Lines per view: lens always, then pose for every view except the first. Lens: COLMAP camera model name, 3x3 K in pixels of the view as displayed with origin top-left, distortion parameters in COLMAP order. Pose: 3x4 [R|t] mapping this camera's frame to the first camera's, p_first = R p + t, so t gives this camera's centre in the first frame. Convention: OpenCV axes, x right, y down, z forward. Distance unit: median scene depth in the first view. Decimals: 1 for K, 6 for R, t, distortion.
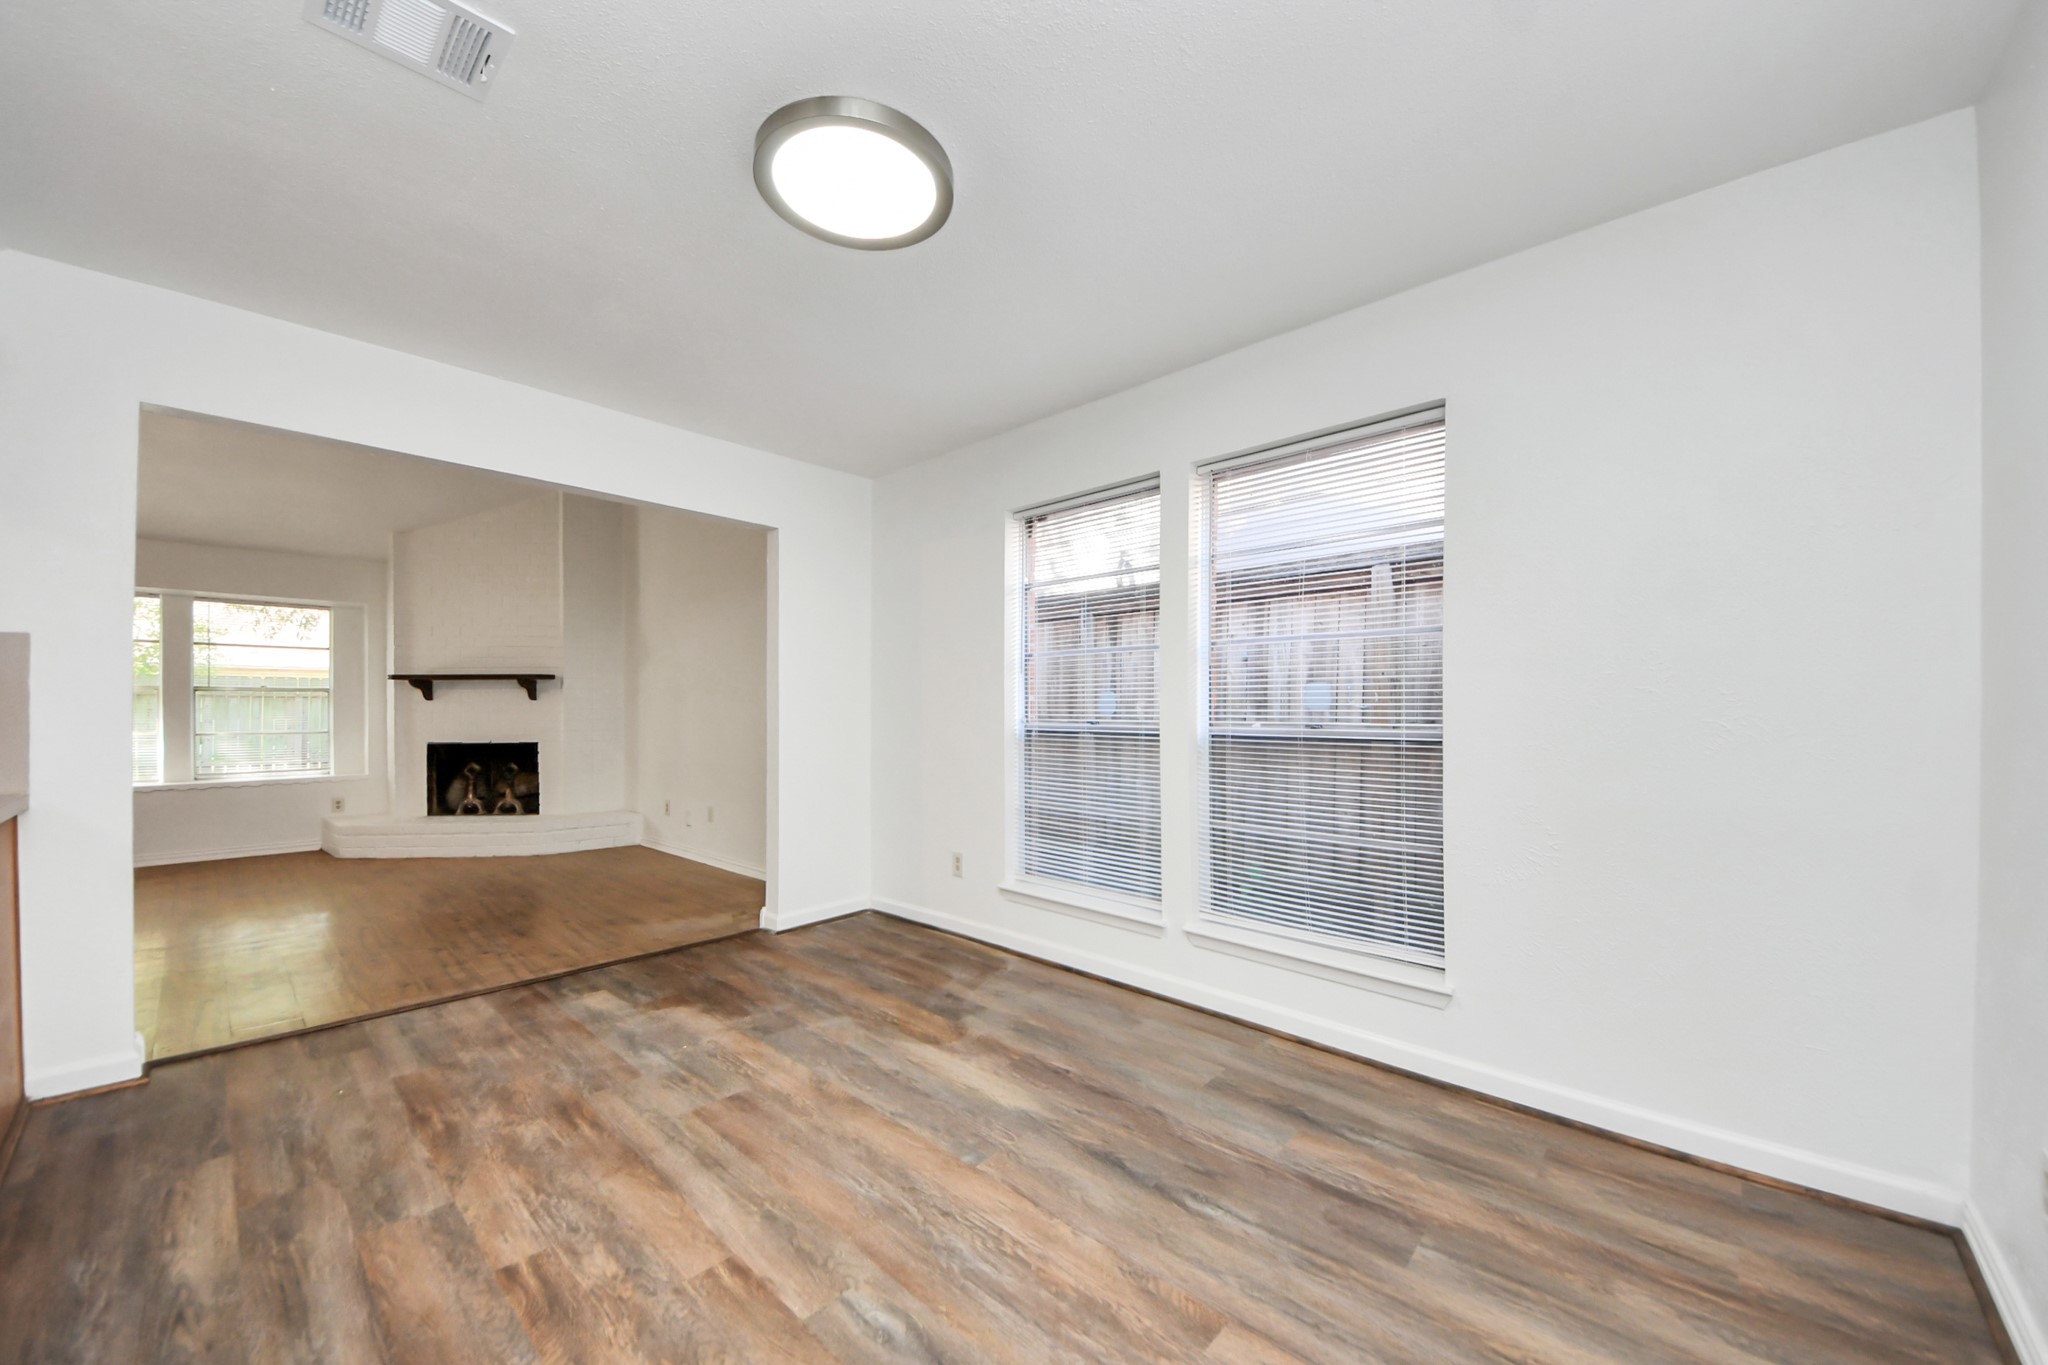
lens RADIAL K [[758.5, 0, 1033.1], [0, 758.5, 704.4], [0, 0, 1]] dist [0.004135, -0.002700]
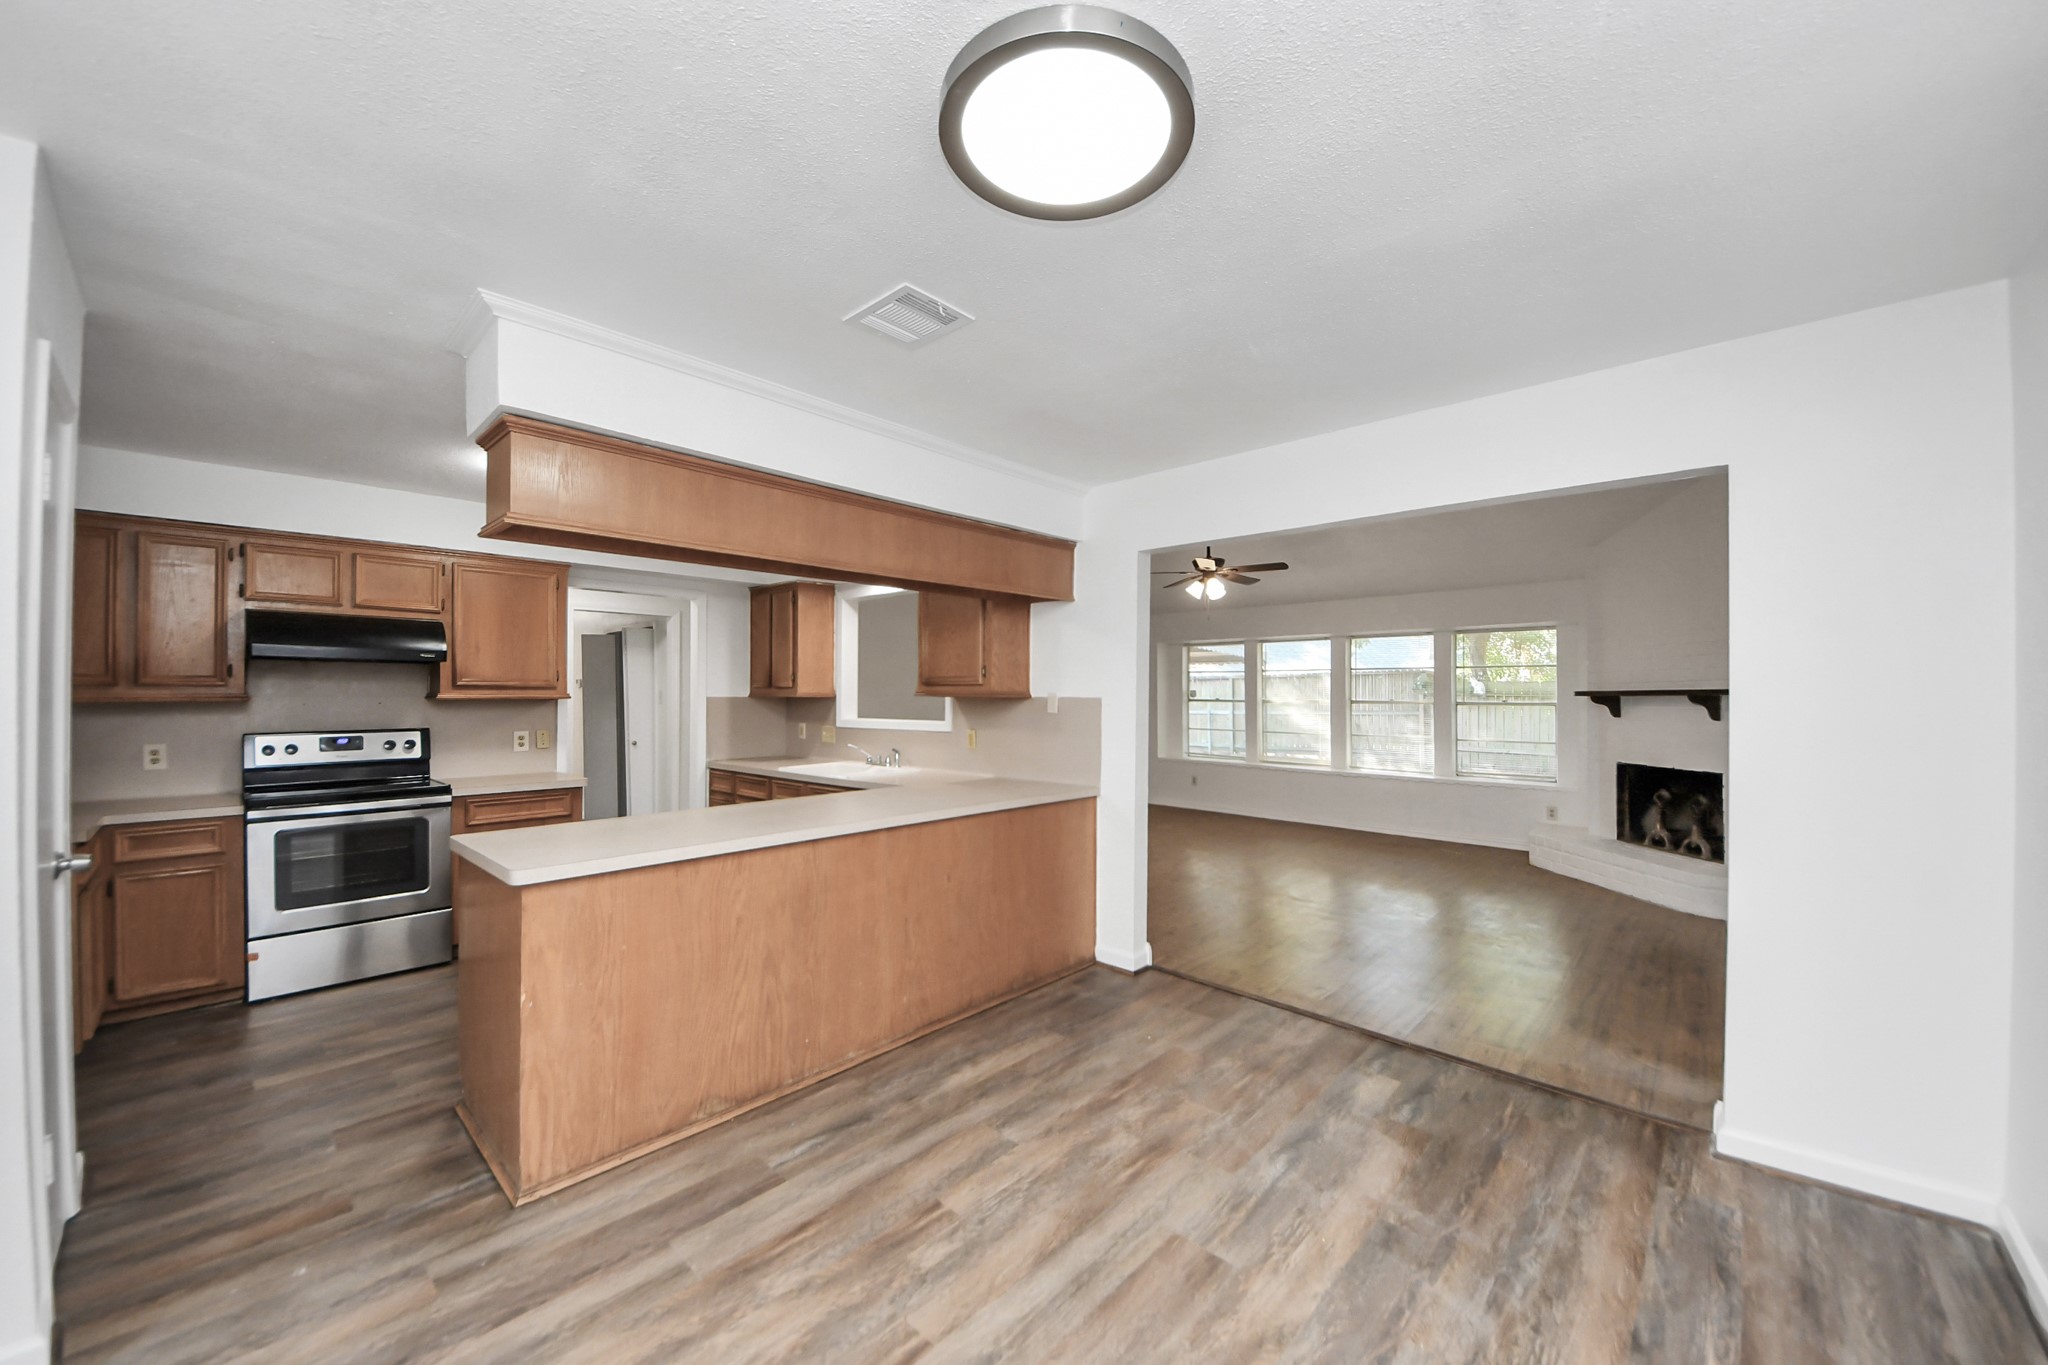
lens RADIAL K [[758.5, 0, 1034.7], [0, 758.5, 690.2], [0, 0, 1]] dist [0.004135, -0.002700]
pose [[0.002708, -0.002106, -0.999994, 0.333077], [-0.003760, 0.999991, -0.002116, -0.076925], [0.999989, 0.003765, 0.002700, 0.615728]]
